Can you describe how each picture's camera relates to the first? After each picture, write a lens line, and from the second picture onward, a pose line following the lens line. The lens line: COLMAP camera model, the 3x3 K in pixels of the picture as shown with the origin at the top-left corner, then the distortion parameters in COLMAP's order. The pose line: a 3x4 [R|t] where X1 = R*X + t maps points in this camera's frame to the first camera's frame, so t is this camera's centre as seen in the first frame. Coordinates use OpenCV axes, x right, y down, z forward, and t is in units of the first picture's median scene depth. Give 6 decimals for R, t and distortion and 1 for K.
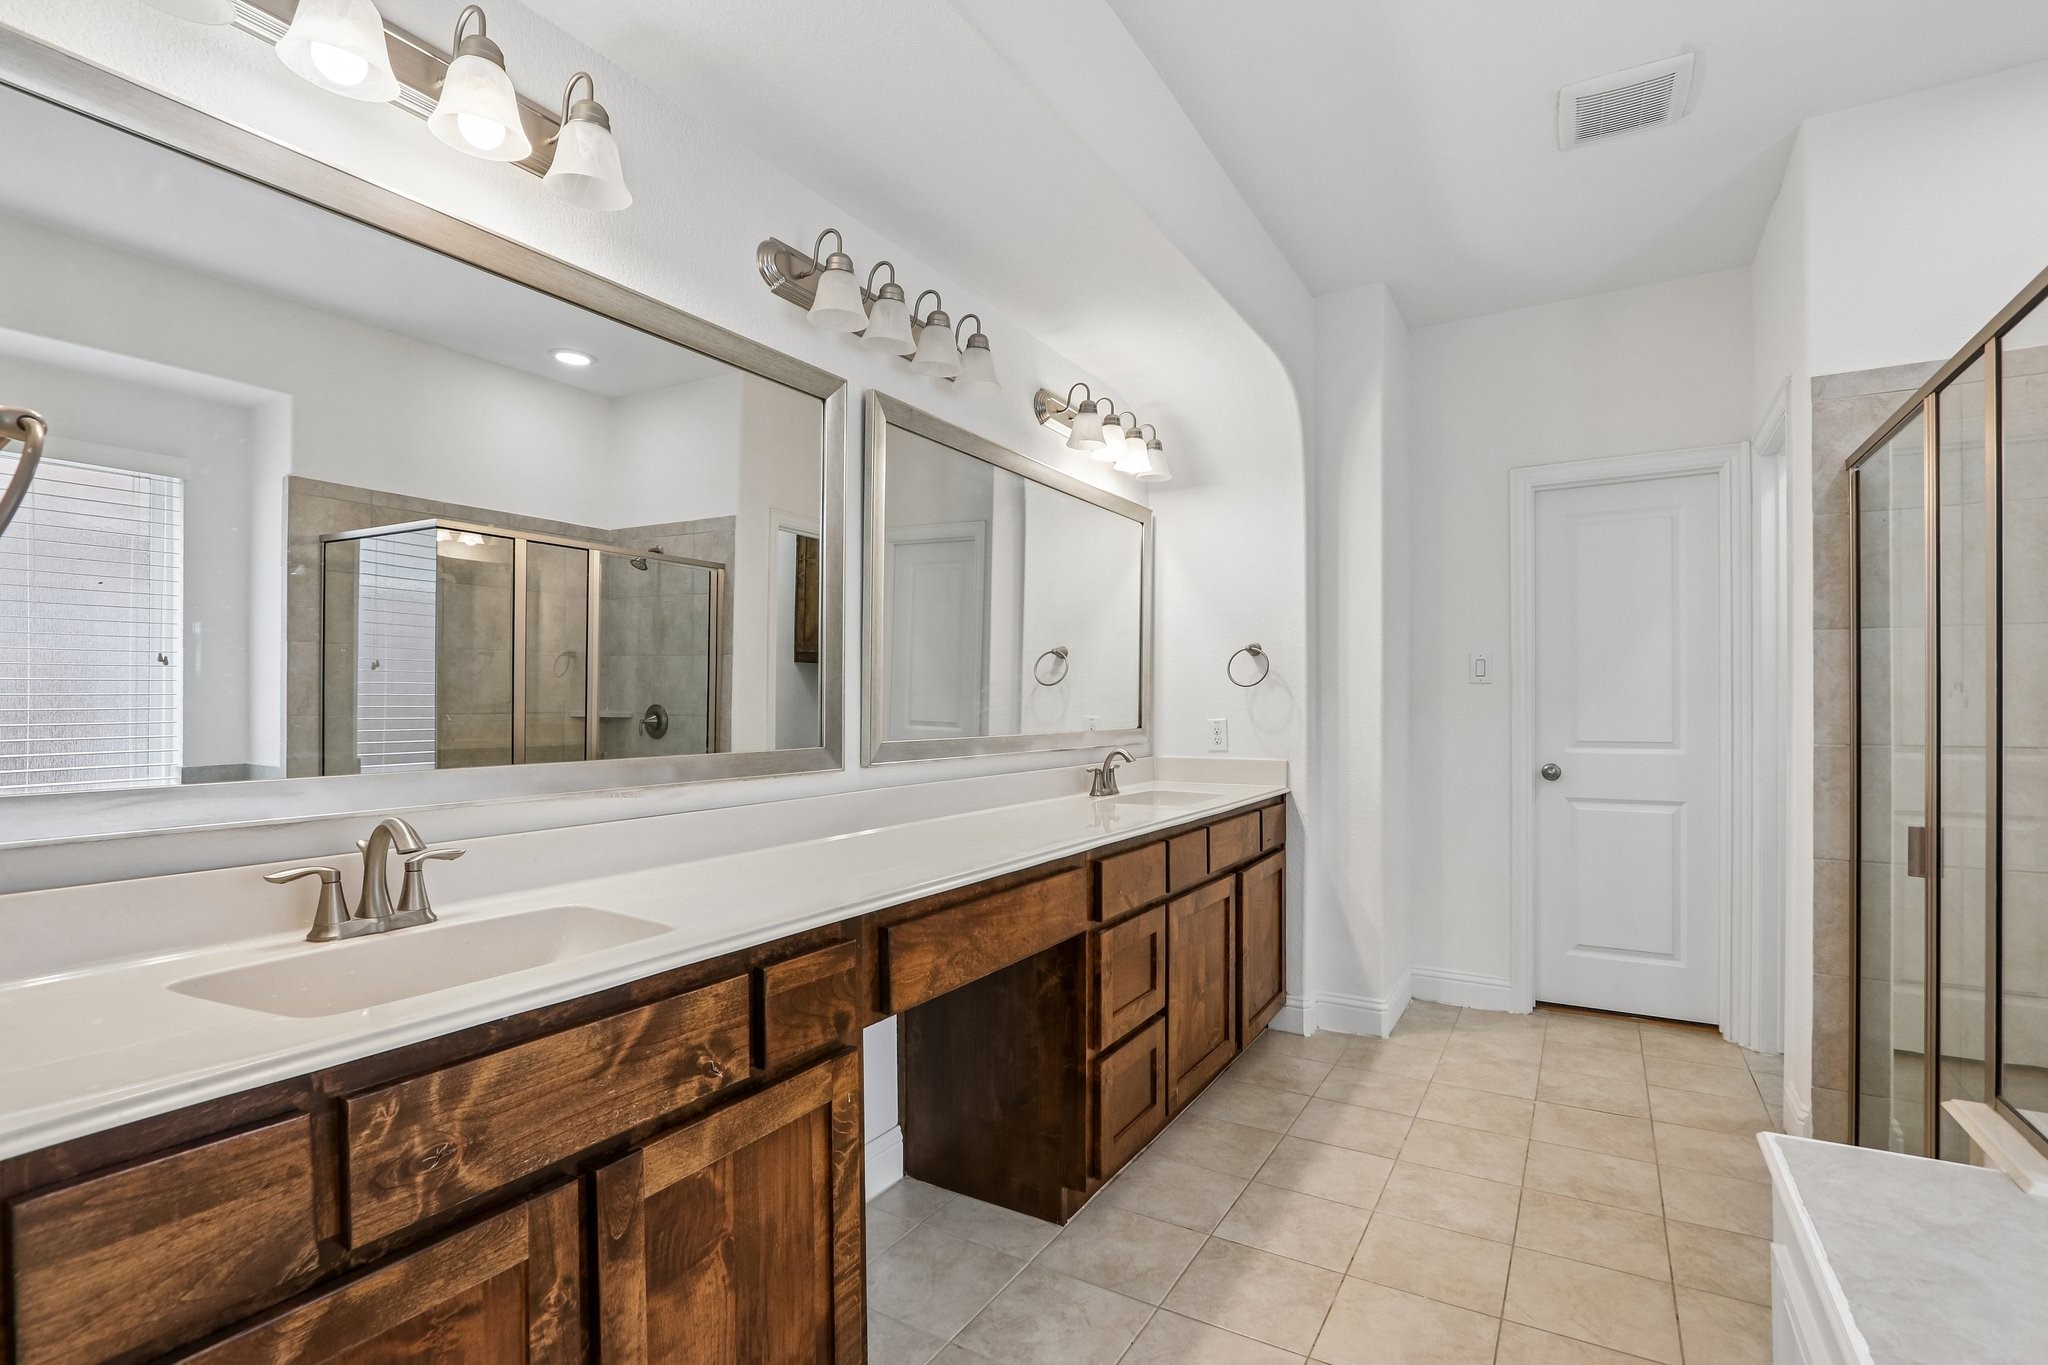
lens RADIAL K [[949.2, 0, 1029.1], [0, 949.2, 698.8], [0, 0, 1]] dist [-0.023829, 0.005282]
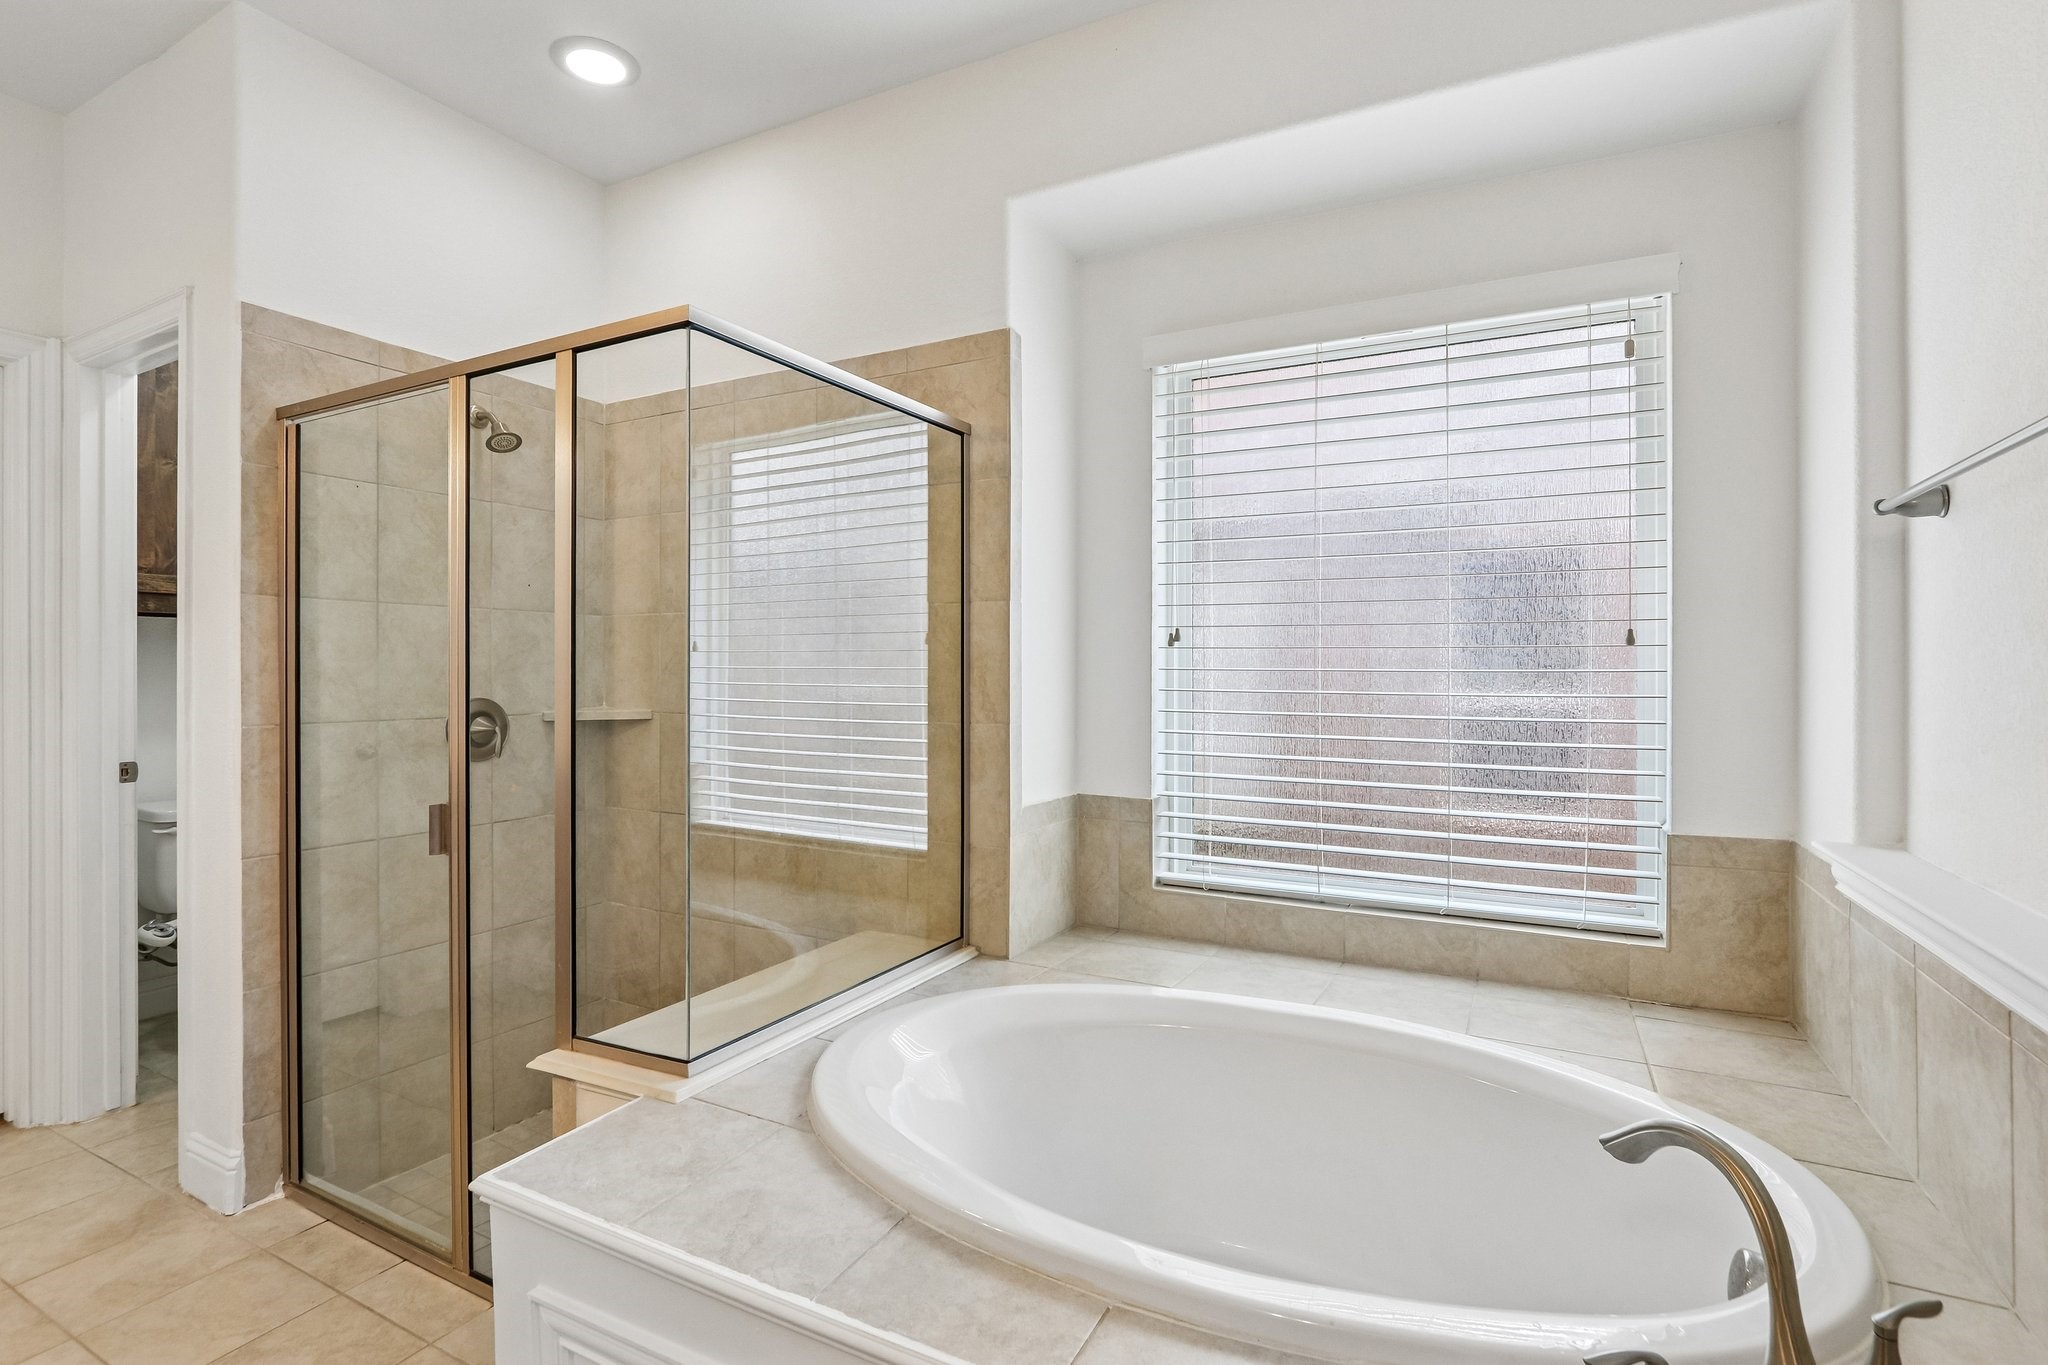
lens RADIAL K [[949.2, 0, 1032.2], [0, 949.2, 666.7], [0, 0, 1]] dist [-0.023829, 0.005282]
pose [[-0.071152, 0.010885, 0.997406, -0.074472], [-0.009051, 0.999892, -0.011558, -0.003120], [-0.997424, -0.009850, -0.071046, 0.335856]]
